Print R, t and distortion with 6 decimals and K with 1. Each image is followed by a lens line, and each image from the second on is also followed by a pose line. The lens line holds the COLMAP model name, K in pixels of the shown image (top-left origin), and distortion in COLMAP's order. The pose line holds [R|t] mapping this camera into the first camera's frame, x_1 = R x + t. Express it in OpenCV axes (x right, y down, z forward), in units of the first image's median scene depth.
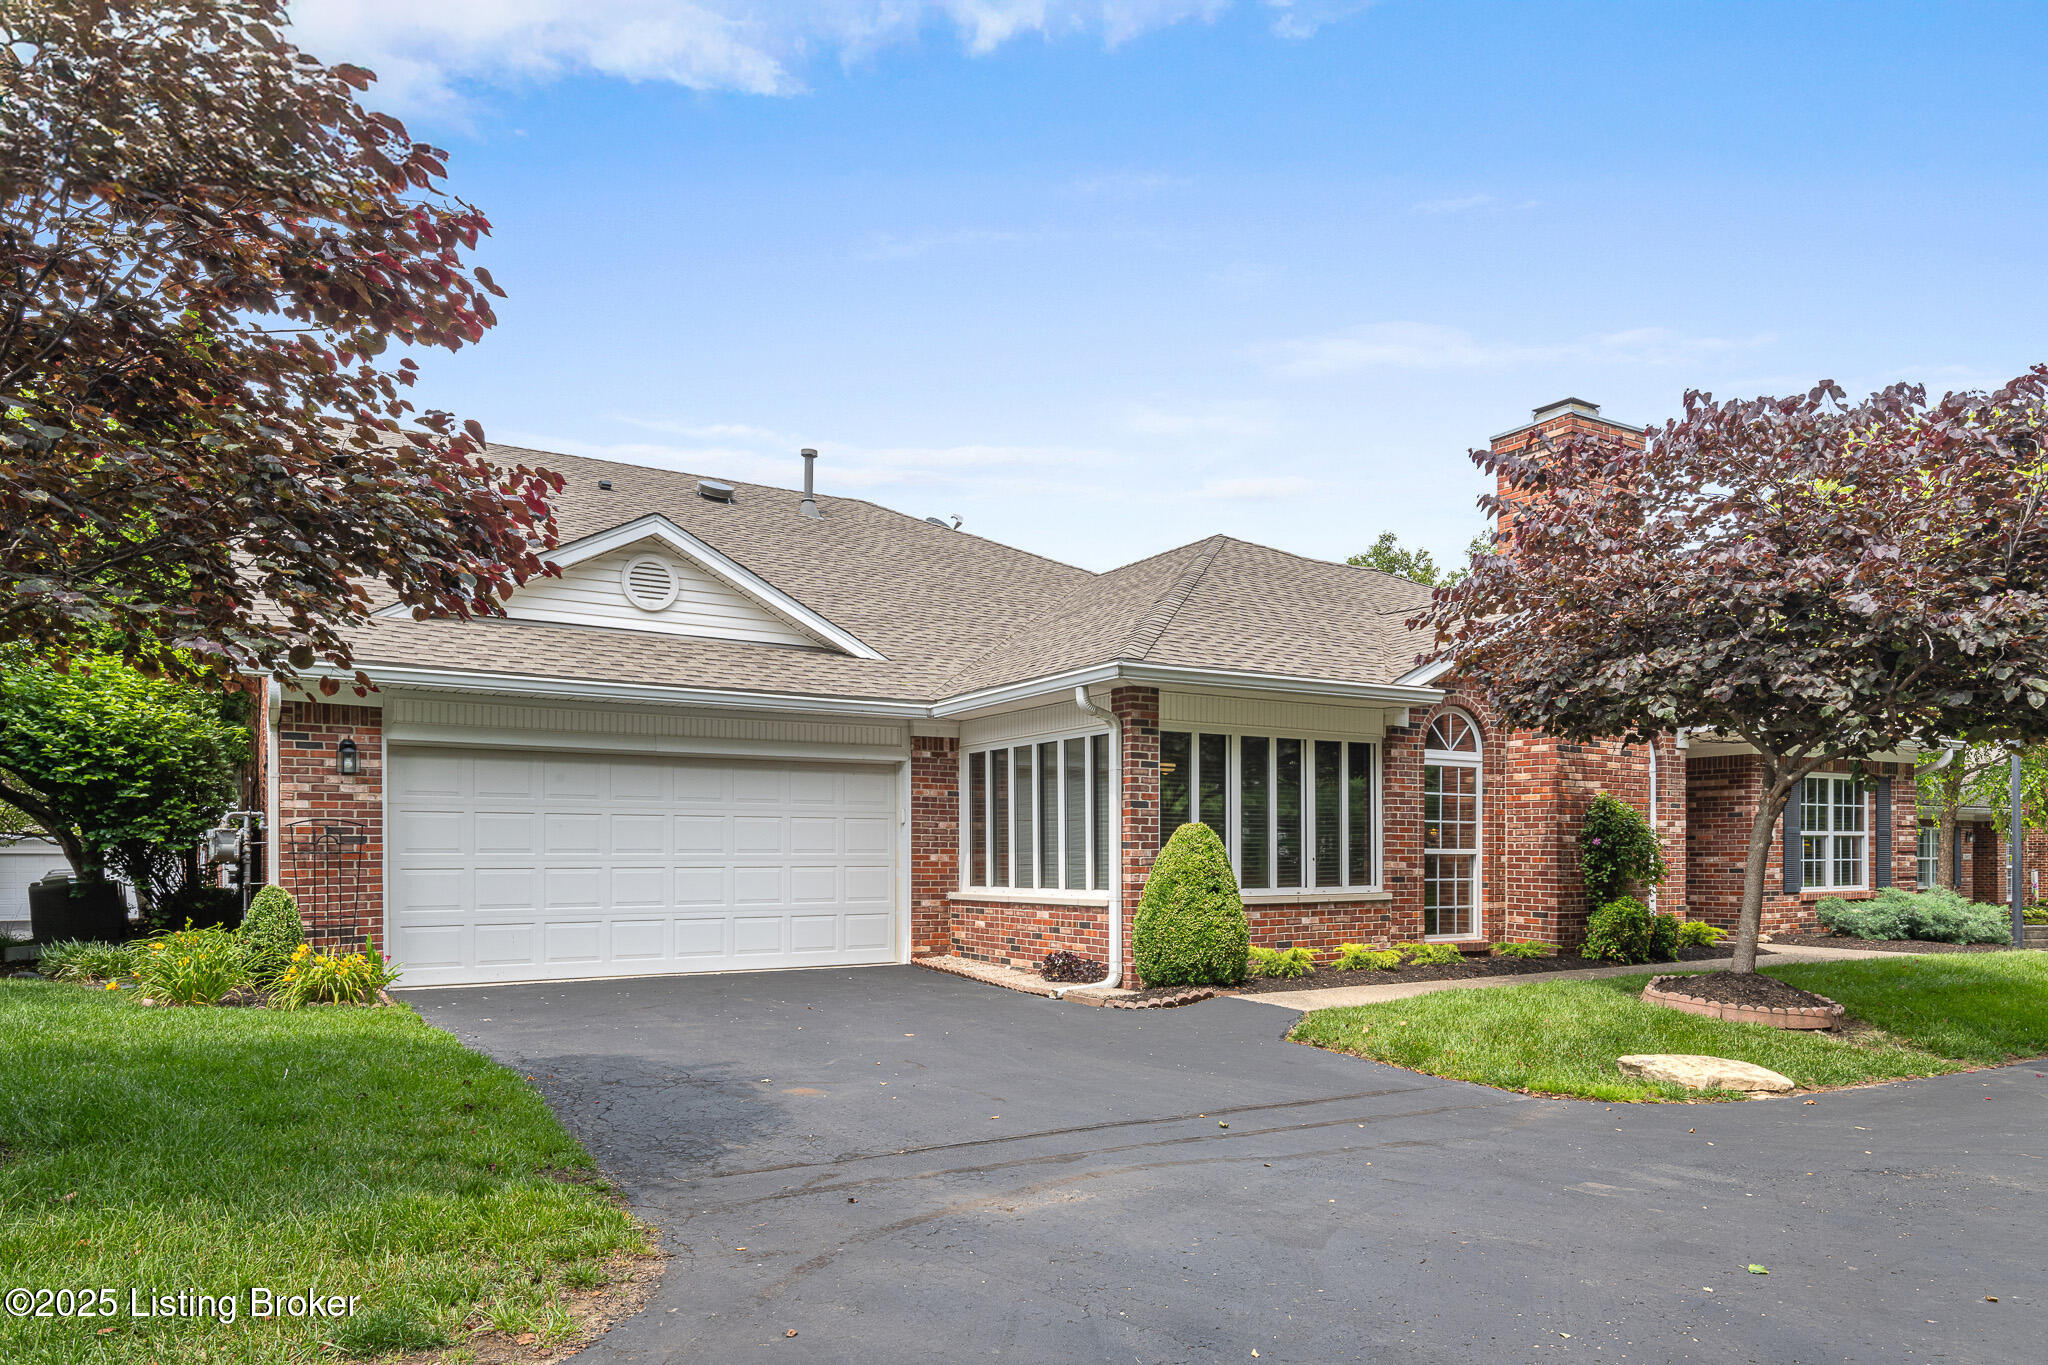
lens RADIAL K [[1300.0, 0, 1068.7], [0, 1300.0, 858.3], [0, 0, 1]] dist [0.021477, -0.000563]
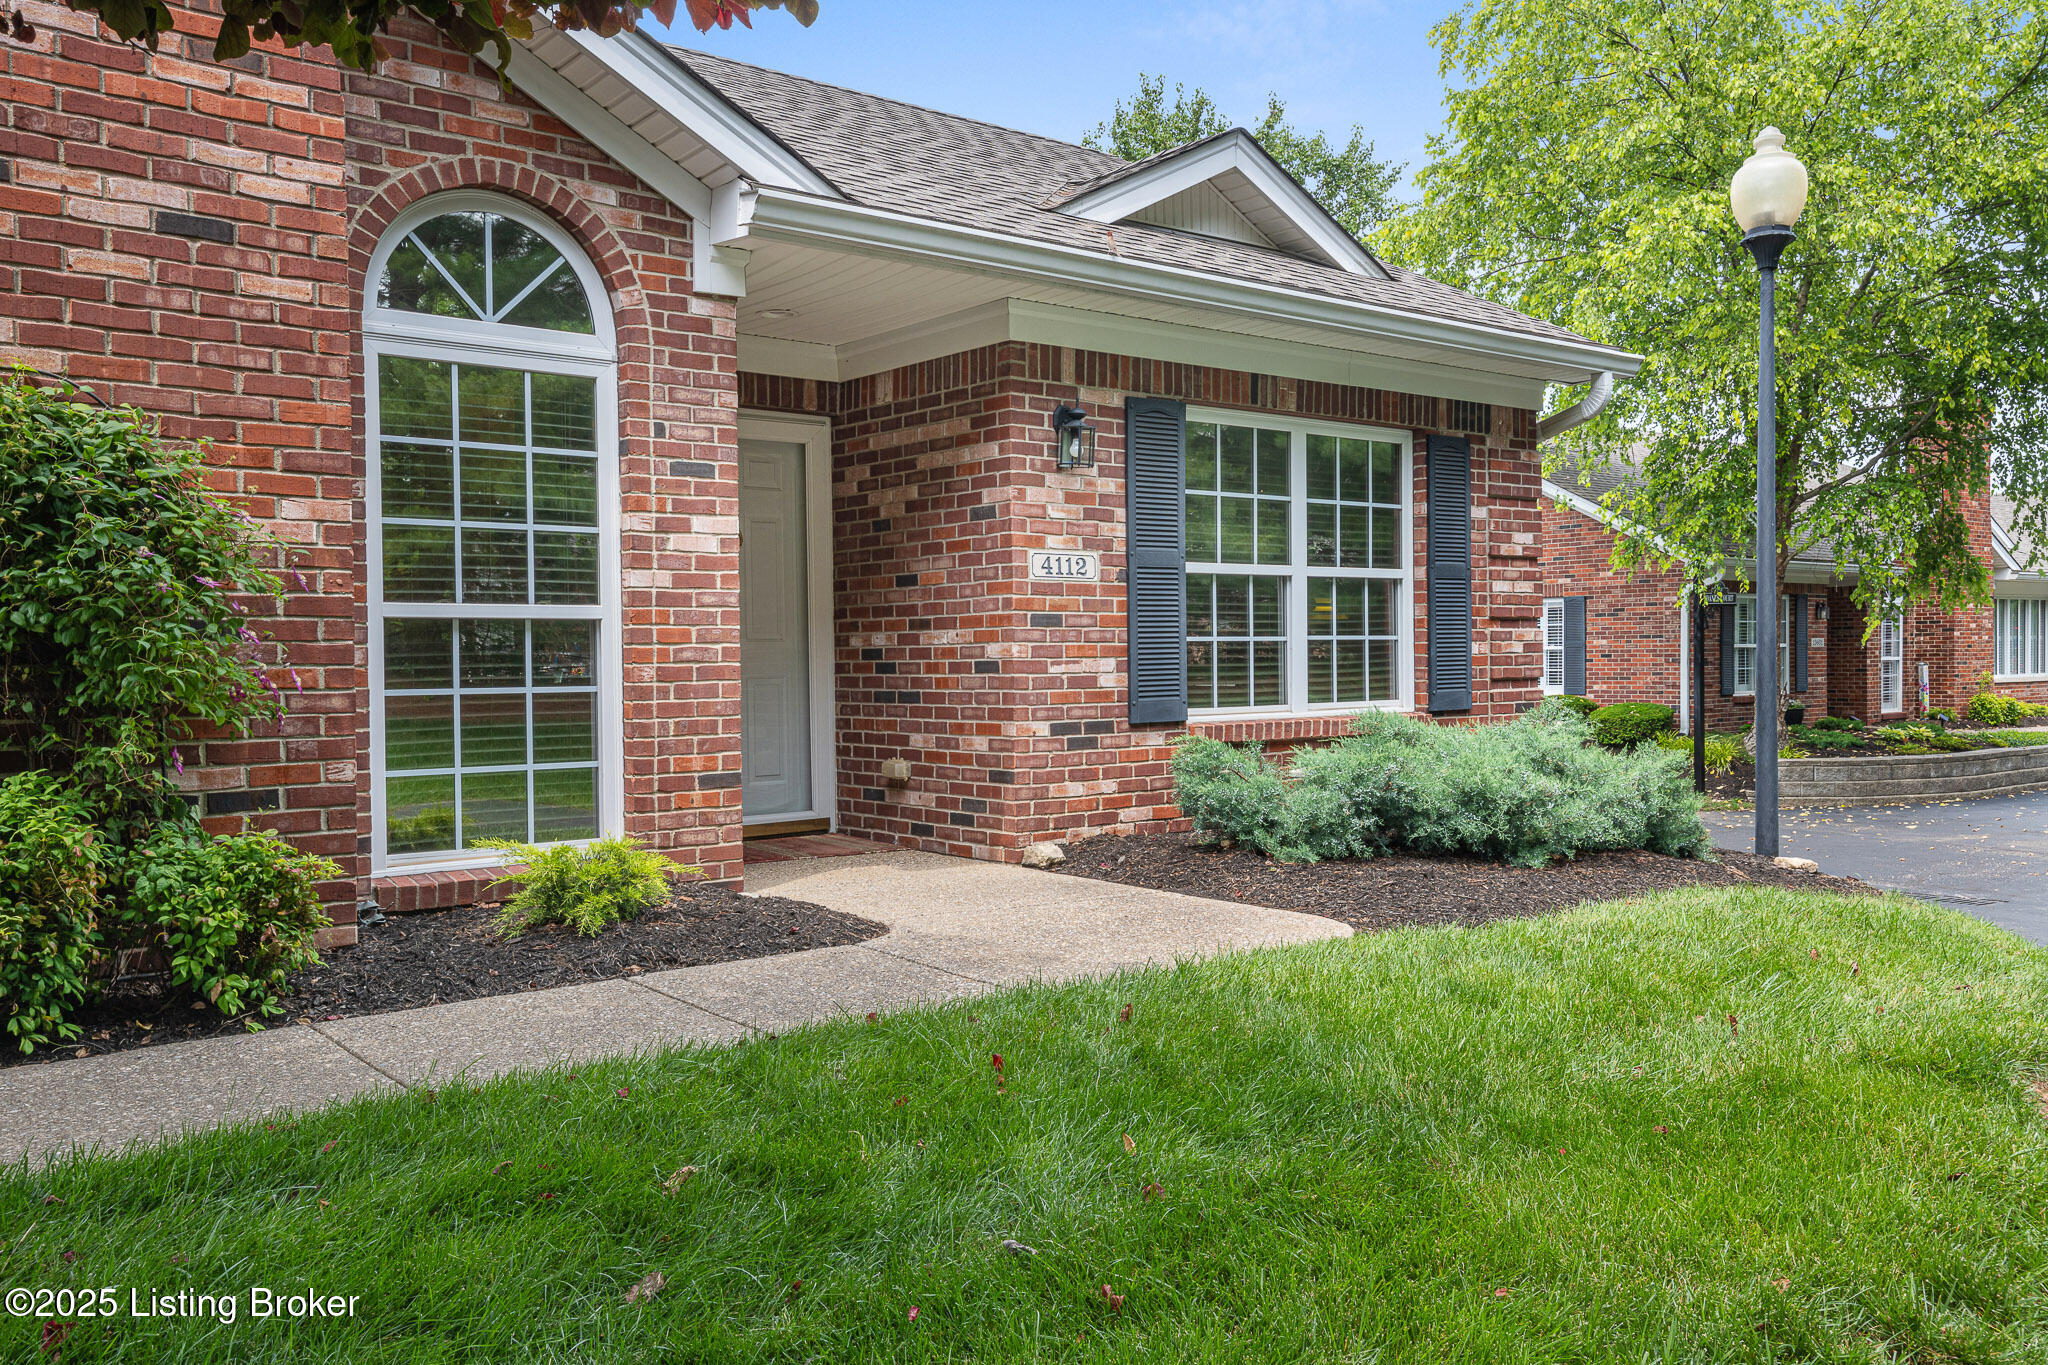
lens RADIAL K [[1673.9, 0, 1024.0], [0, 1673.9, 682.5], [0, 0, 1]] dist [0.045354, 0.004811]
pose [[0.993147, -0.010642, 0.116390, 0.571420], [0.009194, 0.999874, 0.012972, 0.009649], [-0.116513, -0.011813, 0.993119, 0.655733]]
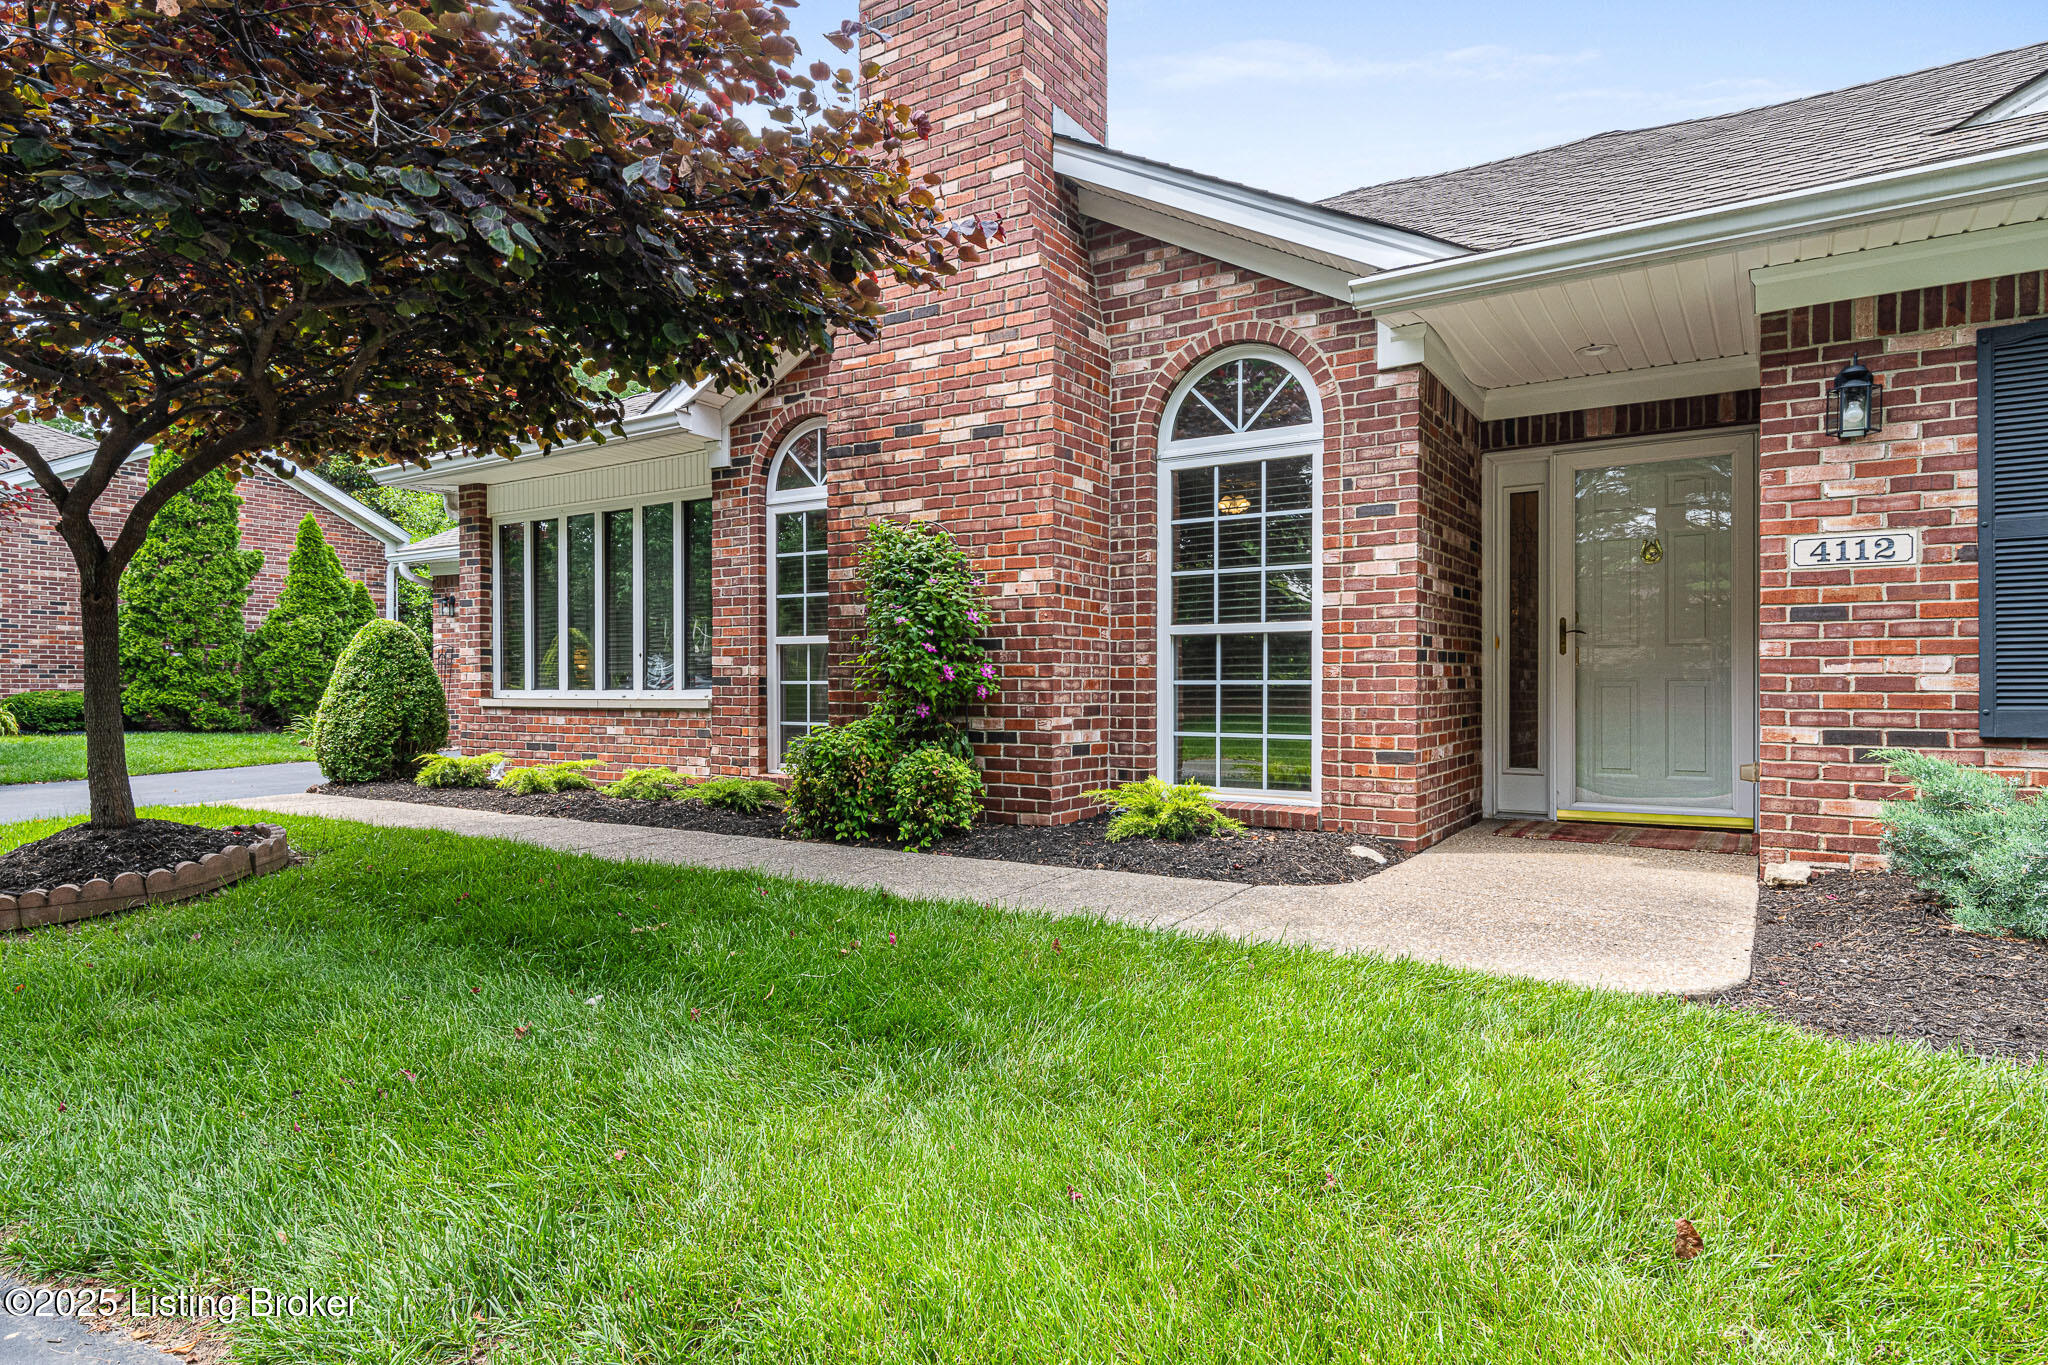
lens RADIAL K [[1150.0, 0, 1024.0], [0, 1150.0, 682.5], [0, 0, 1]] dist [0.019704, -0.012908]
pose [[0.410029, -0.002110, -0.912070, 0.864968], [-0.001143, 0.999995, -0.002828, 0.017937], [0.912072, 0.002202, 0.410024, 0.858027]]
